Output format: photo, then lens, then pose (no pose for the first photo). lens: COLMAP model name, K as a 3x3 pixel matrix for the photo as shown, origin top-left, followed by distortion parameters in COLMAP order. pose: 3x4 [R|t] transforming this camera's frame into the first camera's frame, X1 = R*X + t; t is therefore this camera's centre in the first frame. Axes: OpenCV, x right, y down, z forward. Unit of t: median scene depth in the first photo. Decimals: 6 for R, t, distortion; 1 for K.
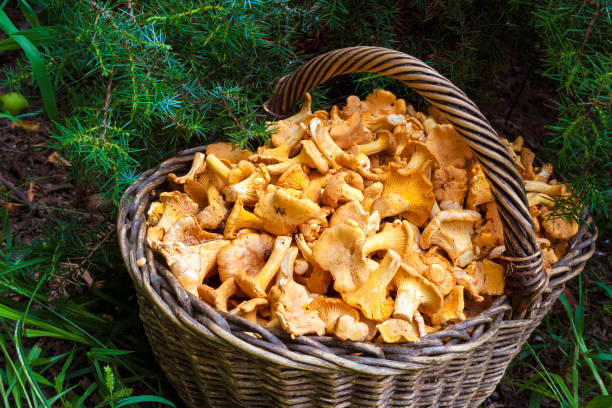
lens RADIAL K [[734.5, 0, 306.0], [0, 734.5, 204.0], [0, 0, 1]] dist [-0.043734, -0.009092]
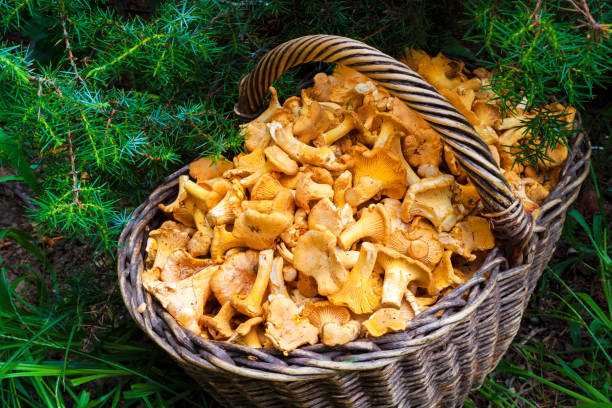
lens RADIAL K [[734.5, 0, 306.0], [0, 734.5, 204.0], [0, 0, 1]] dist [-0.043734, -0.009092]
pose [[0.962008, -0.249535, -0.110786, 0.149016], [0.259680, 0.961580, 0.089049, -0.092341], [0.084309, -0.114435, 0.989847, -0.011964]]
